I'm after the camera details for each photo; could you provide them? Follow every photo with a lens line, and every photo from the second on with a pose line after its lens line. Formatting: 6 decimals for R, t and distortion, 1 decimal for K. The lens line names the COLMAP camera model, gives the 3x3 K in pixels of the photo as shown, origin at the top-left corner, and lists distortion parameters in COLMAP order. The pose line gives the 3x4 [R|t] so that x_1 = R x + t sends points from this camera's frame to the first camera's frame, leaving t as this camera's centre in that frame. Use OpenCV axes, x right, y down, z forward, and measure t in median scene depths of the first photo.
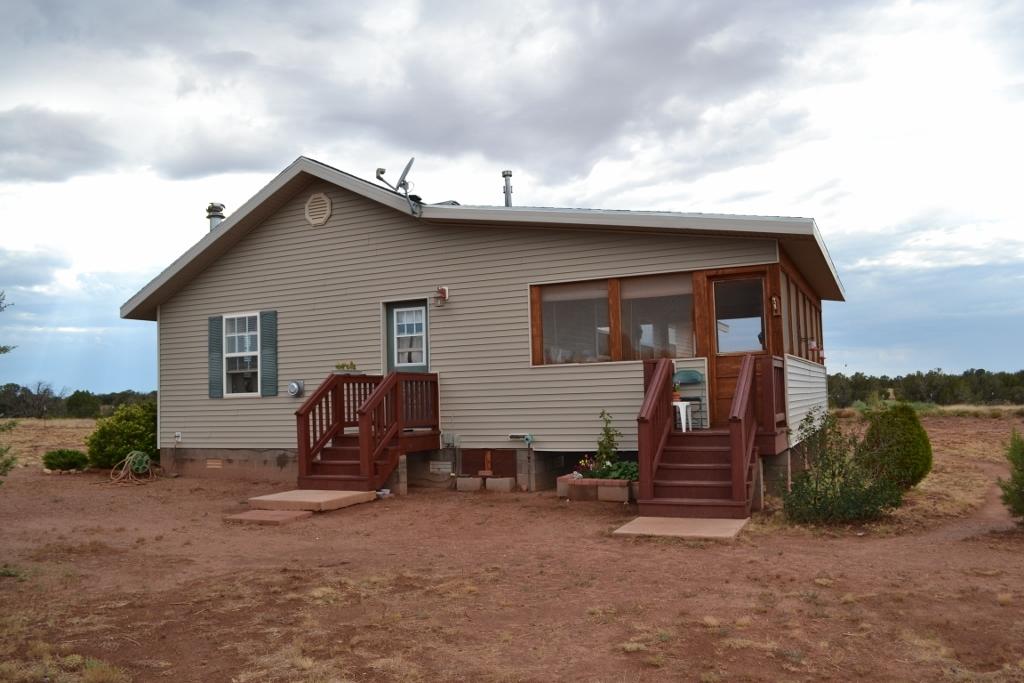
lens RADIAL K [[818.6, 0, 512.0], [0, 818.6, 341.5], [0, 0, 1]] dist [-0.079287, 0.010206]
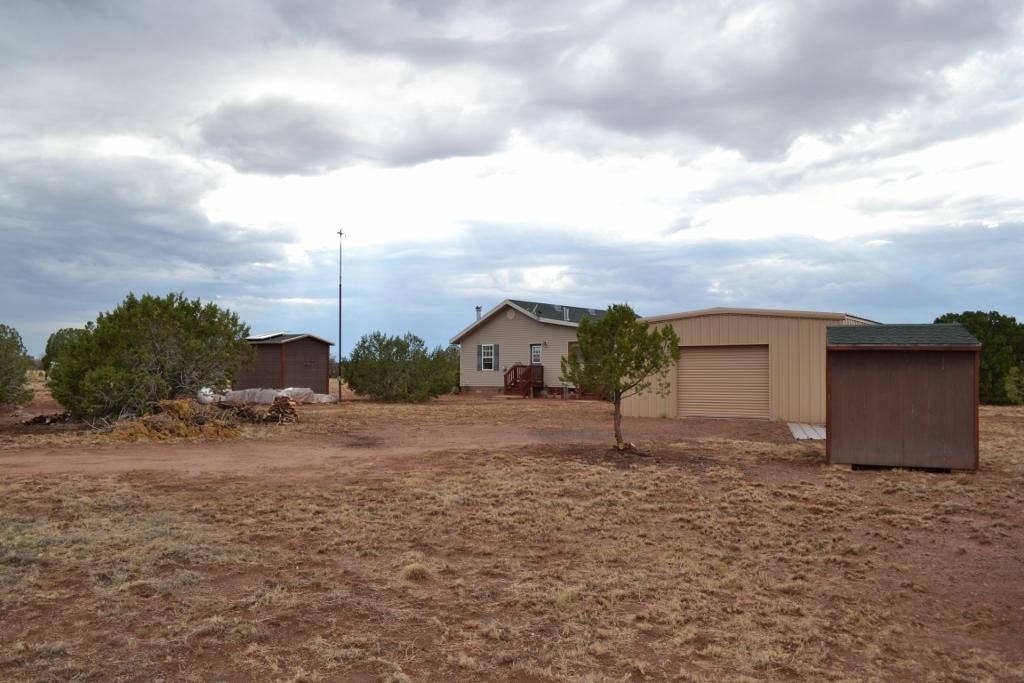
lens RADIAL K [[818.6, 0, 512.0], [0, 818.6, 341.5], [0, 0, 1]] dist [-0.079287, 0.010206]
pose [[0.968628, 0.021835, -0.247556, 0.641474], [-0.014627, 0.999415, 0.030919, -0.169301], [0.248086, -0.026328, 0.968380, -2.415758]]
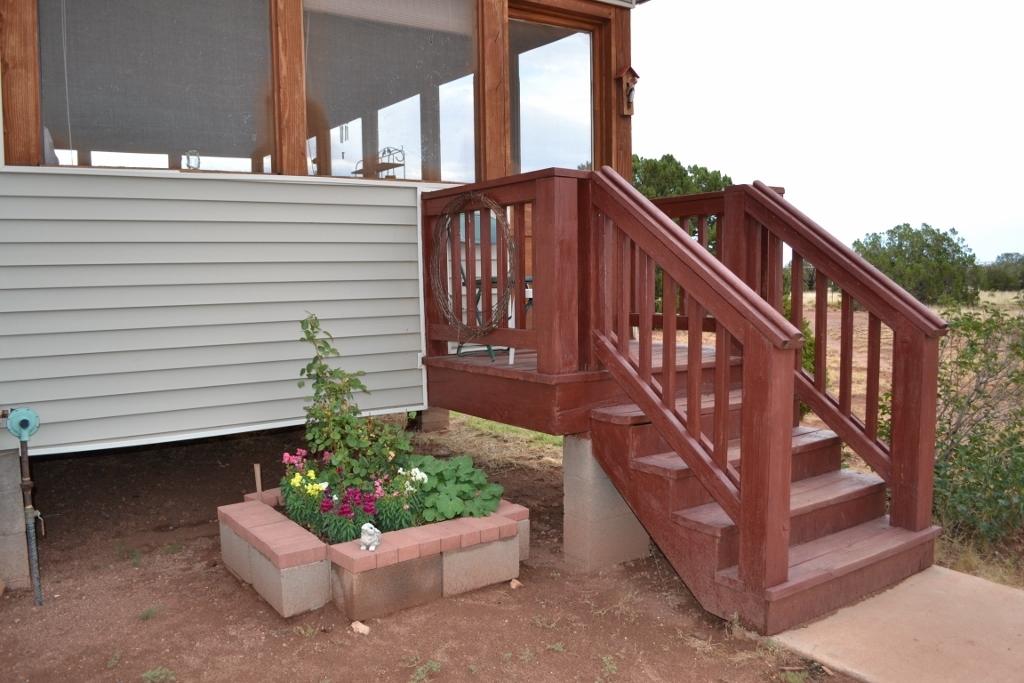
lens RADIAL K [[818.6, 0, 512.0], [0, 818.6, 341.5], [0, 0, 1]] dist [-0.079287, 0.010206]
pose [[0.503714, -0.051208, 0.862352, -0.118997], [-0.054094, 0.994413, 0.090647, 0.053631], [-0.862175, -0.092309, 0.498129, 0.672194]]
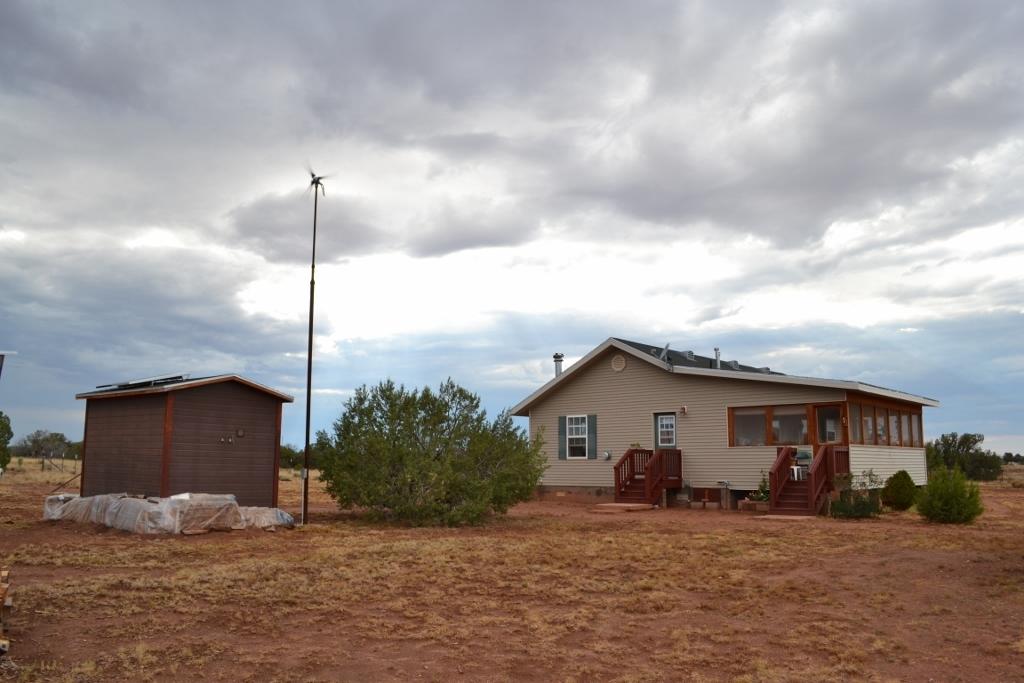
lens RADIAL K [[818.6, 0, 512.0], [0, 818.6, 341.5], [0, 0, 1]] dist [-0.079287, 0.010206]
pose [[0.959783, -0.008306, -0.280621, 0.072725], [-0.014601, 0.996733, -0.079440, -0.059848], [0.280364, 0.080342, 0.956526, -1.034945]]
